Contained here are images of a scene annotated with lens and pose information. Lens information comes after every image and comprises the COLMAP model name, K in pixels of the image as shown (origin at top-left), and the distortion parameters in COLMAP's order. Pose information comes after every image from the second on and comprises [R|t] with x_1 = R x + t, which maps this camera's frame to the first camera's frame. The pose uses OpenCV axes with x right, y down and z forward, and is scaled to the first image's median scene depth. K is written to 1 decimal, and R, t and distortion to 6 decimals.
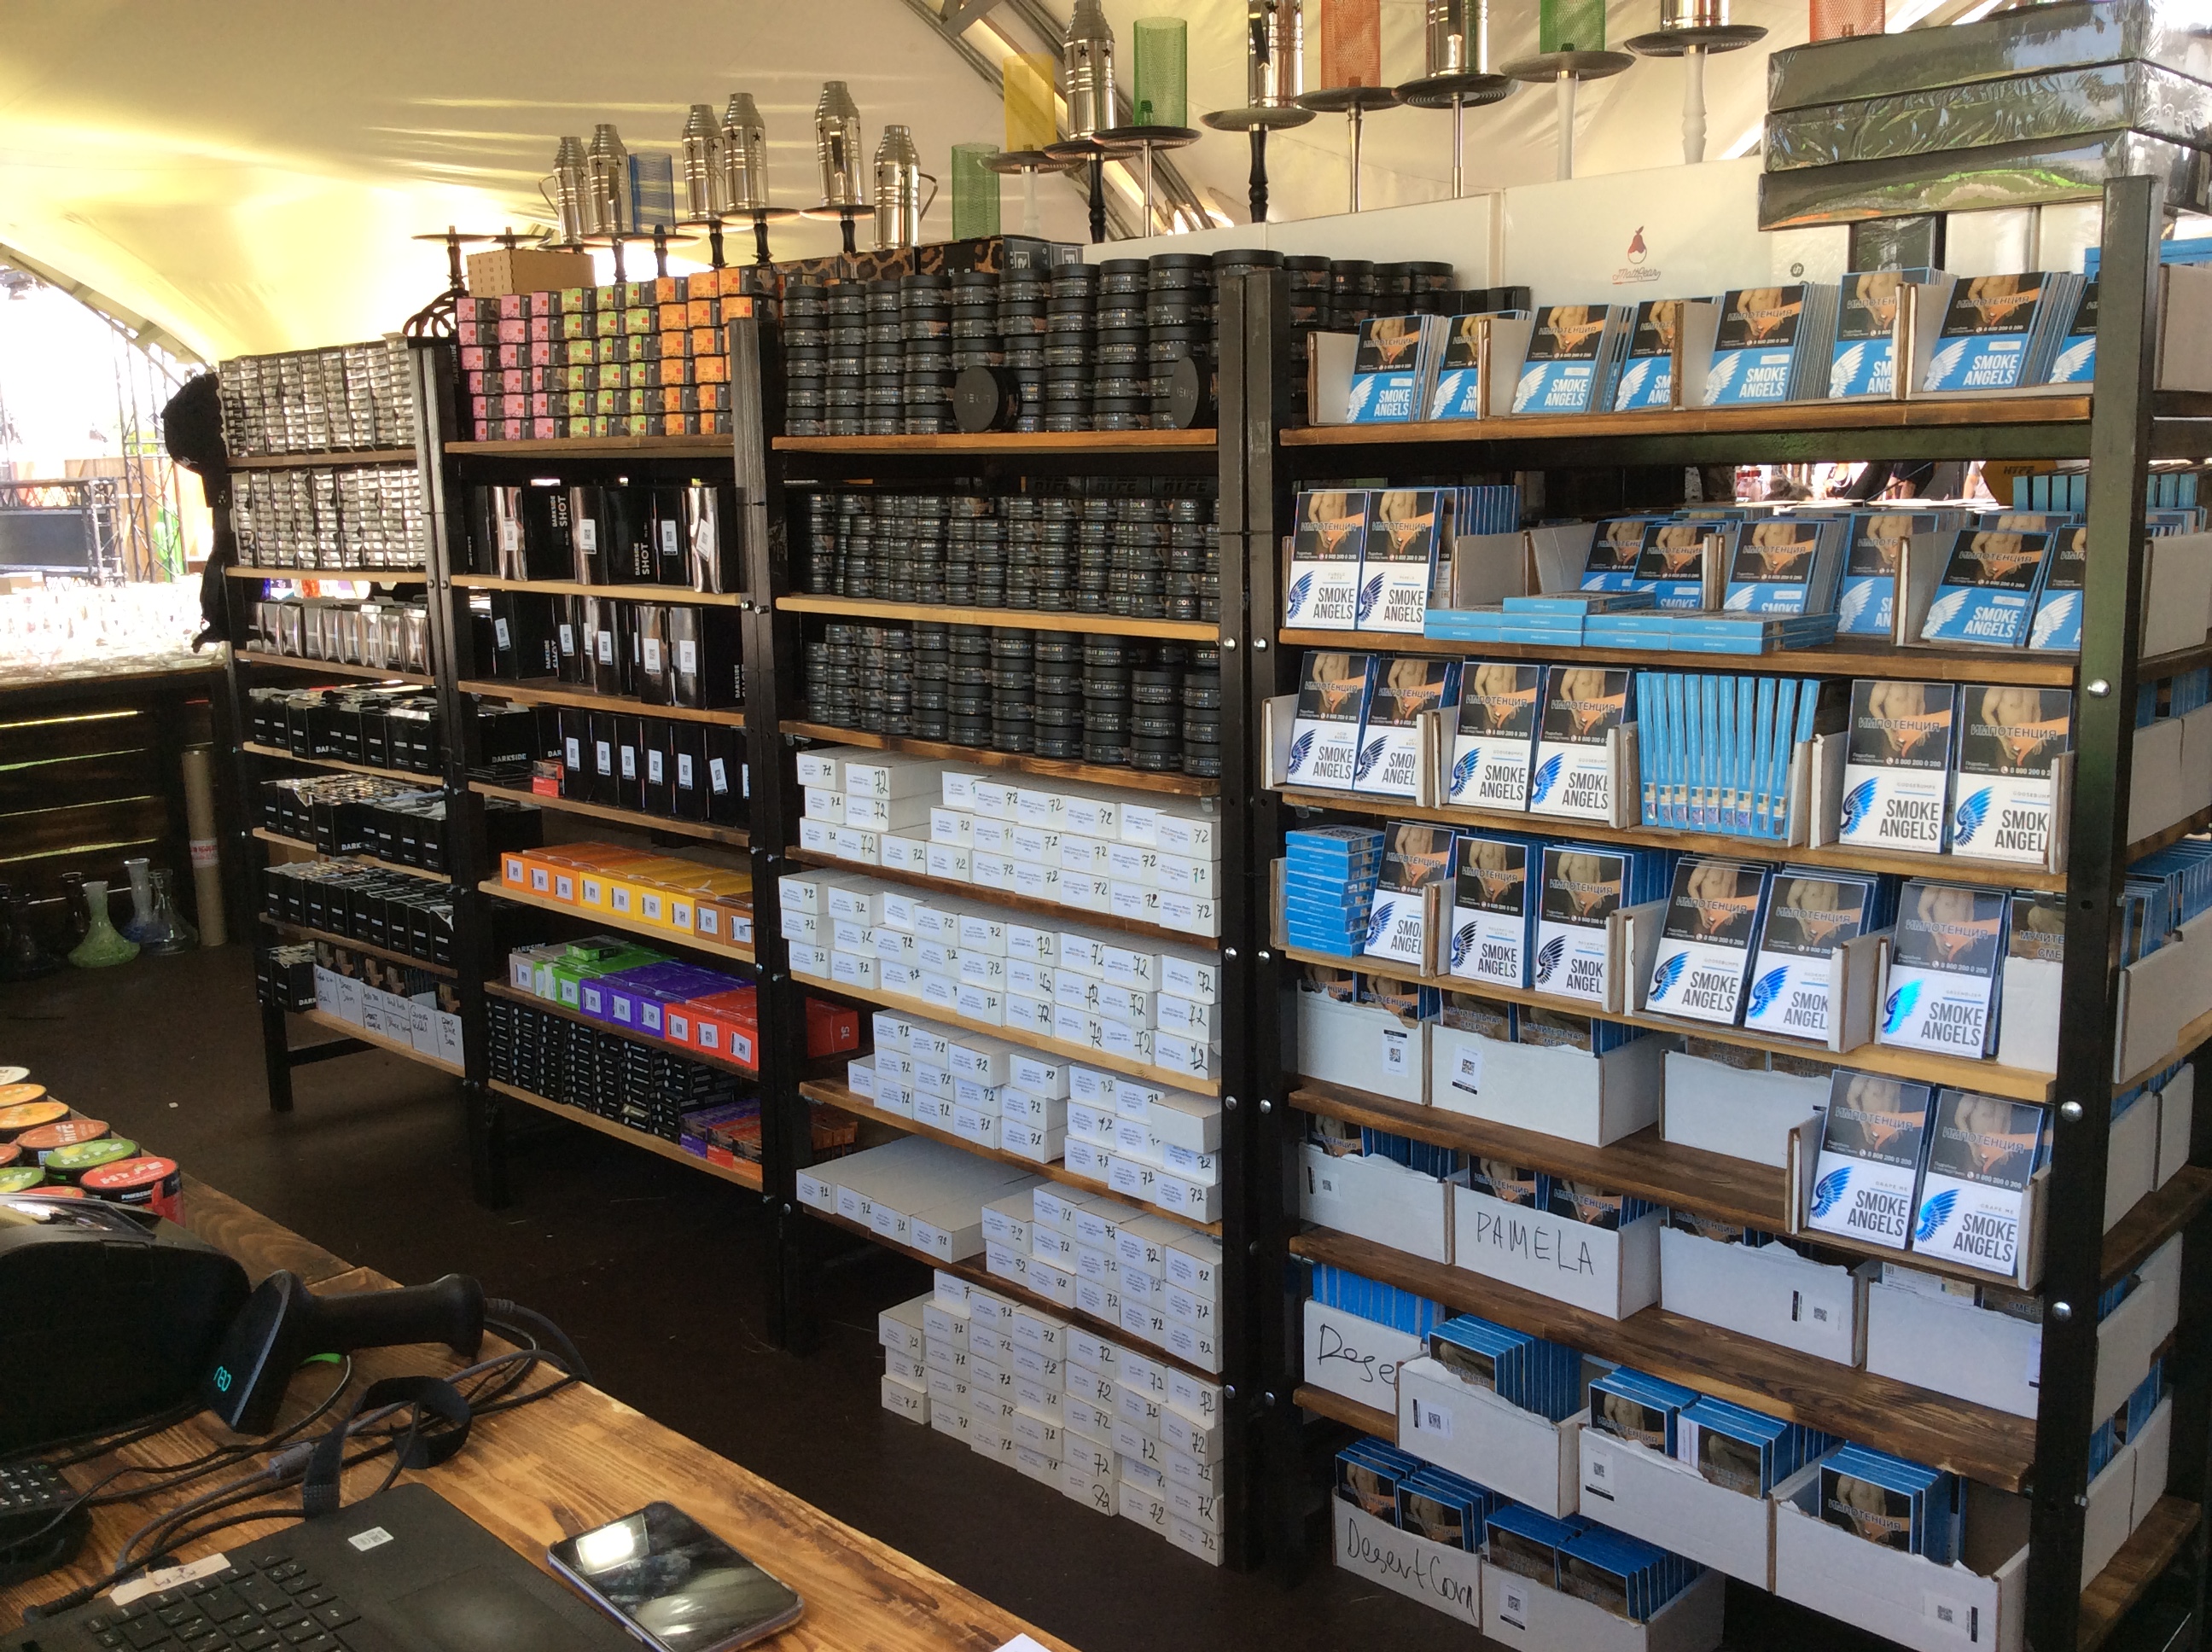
lens RADIAL K [[2057.7, 0, 1106.0], [0, 2057.7, 826.0], [0, 0, 1]] dist [0.066300, -0.010808]
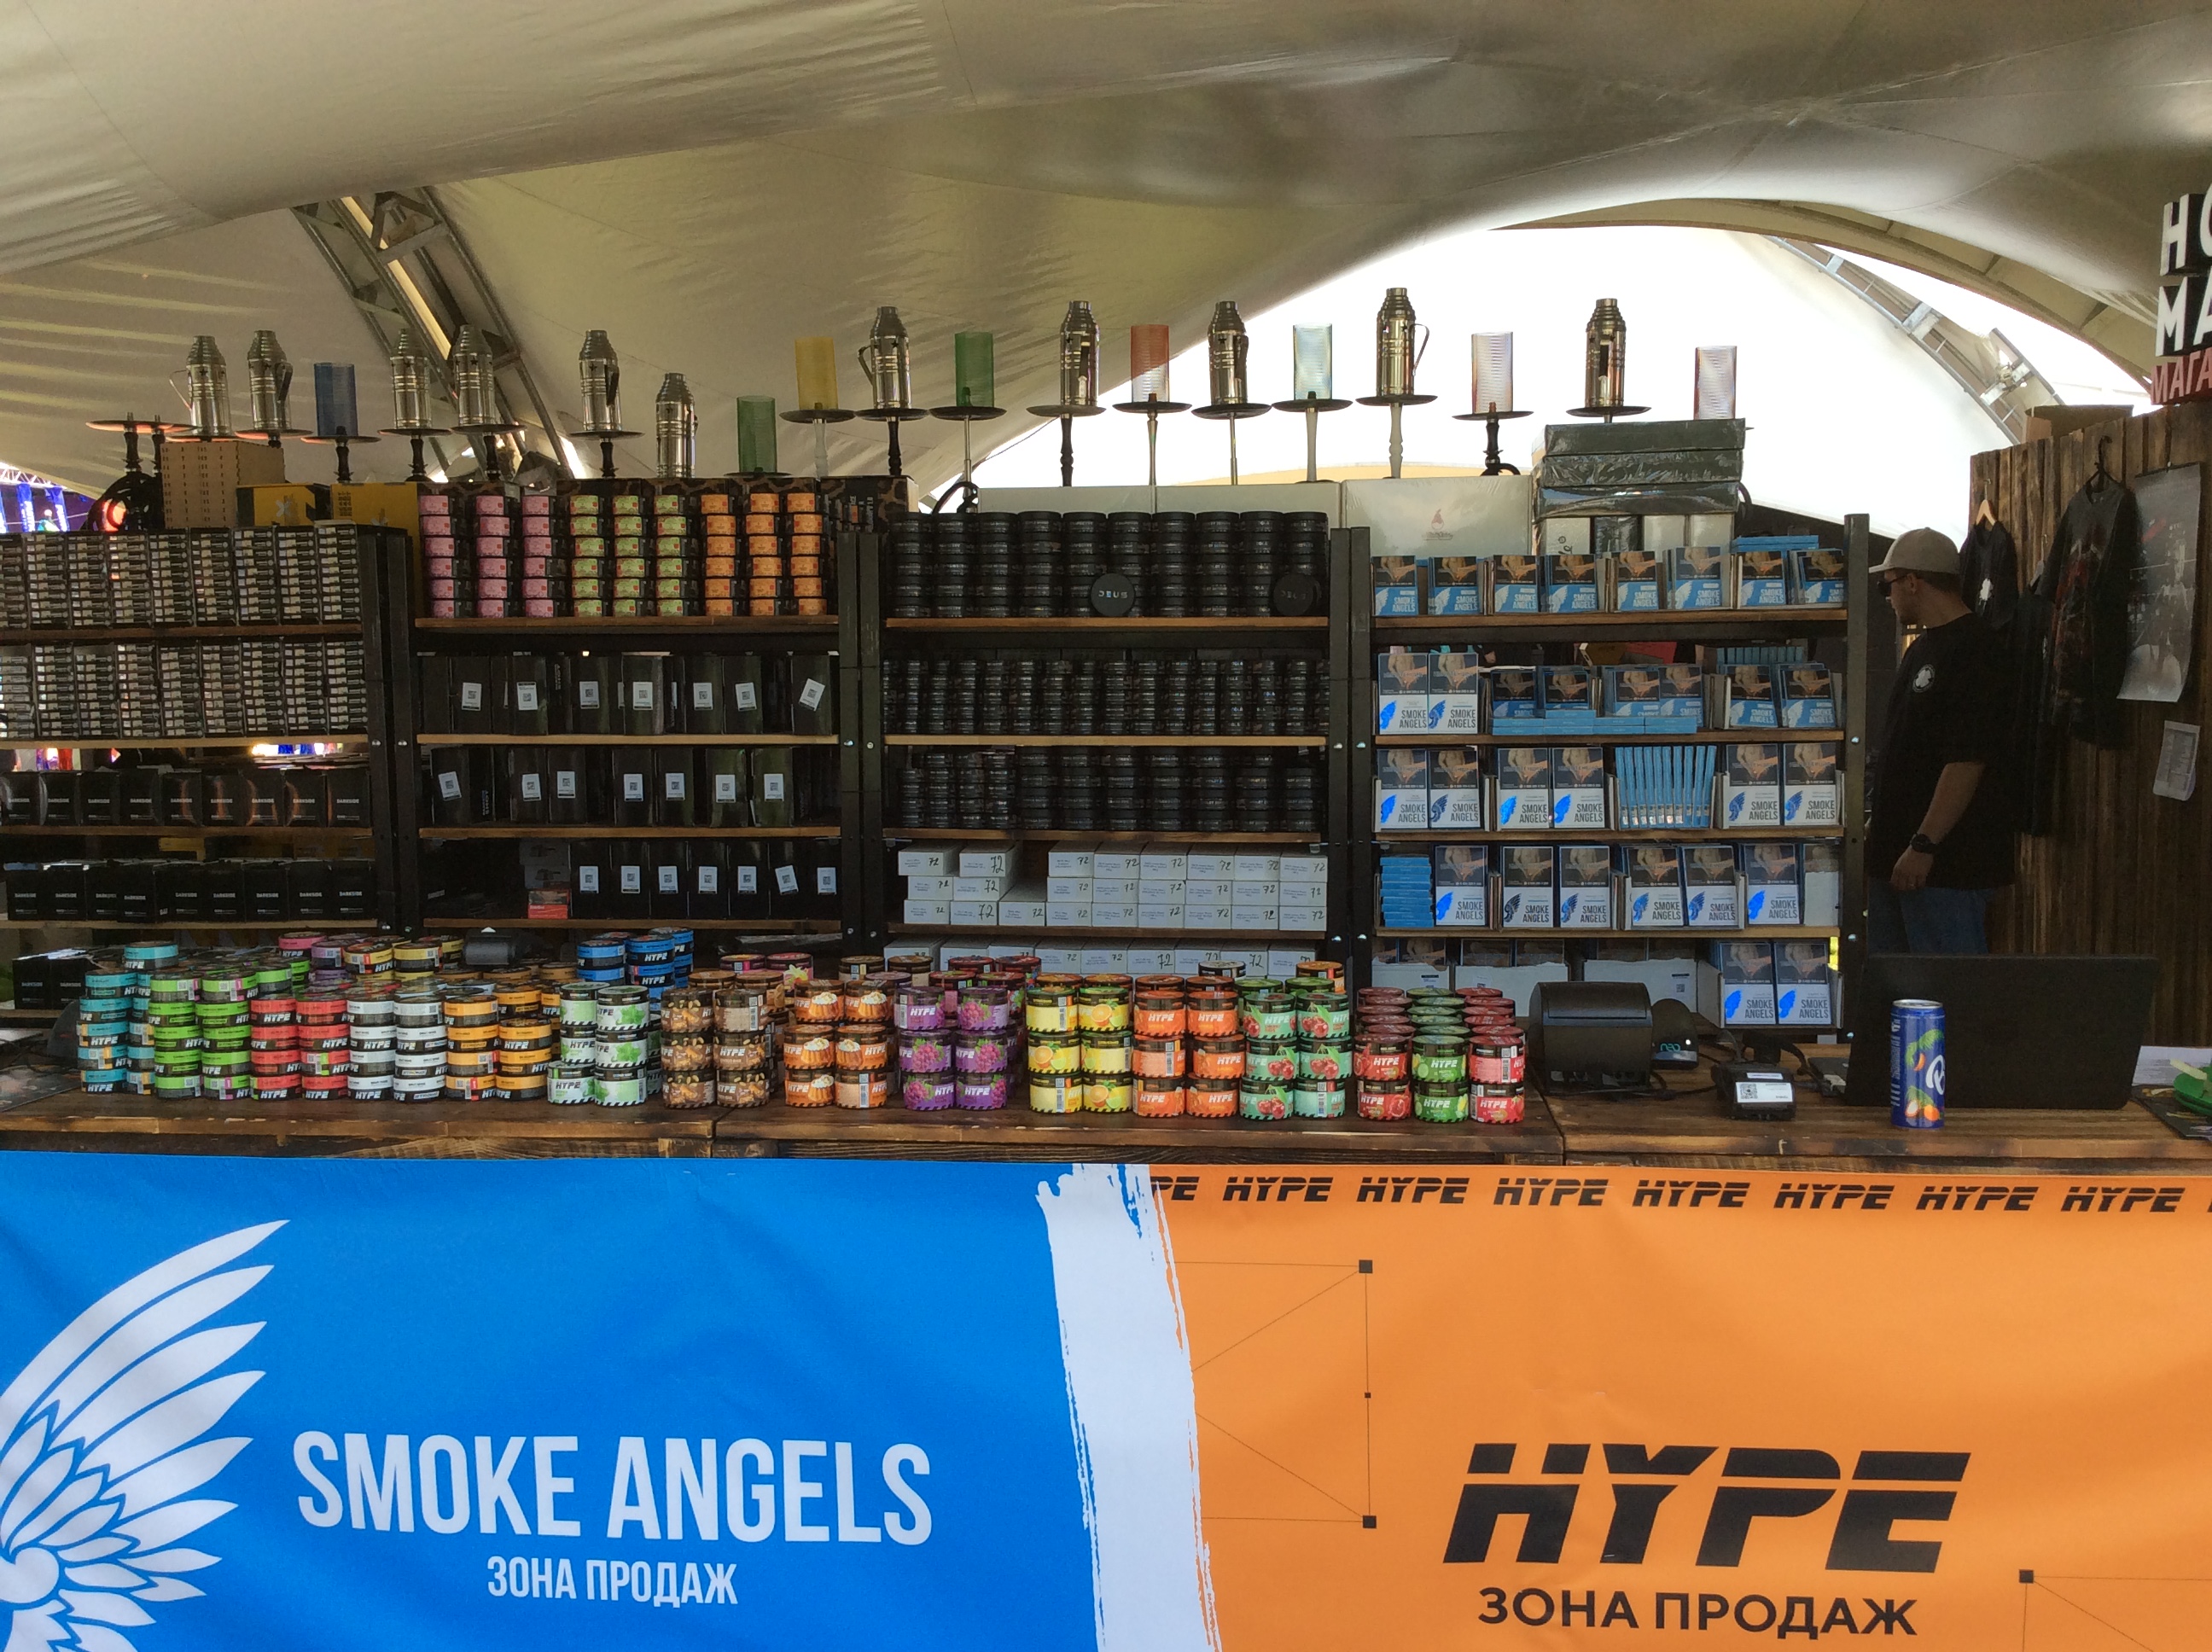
lens RADIAL K [[2057.7, 0, 1106.0], [0, 2057.7, 826.0], [0, 0, 1]] dist [0.066300, -0.010808]
pose [[0.783636, -0.044555, 0.619621, -1.124438], [0.104195, 0.992722, -0.060392, 0.054955], [-0.612420, 0.111887, 0.782574, -0.164014]]
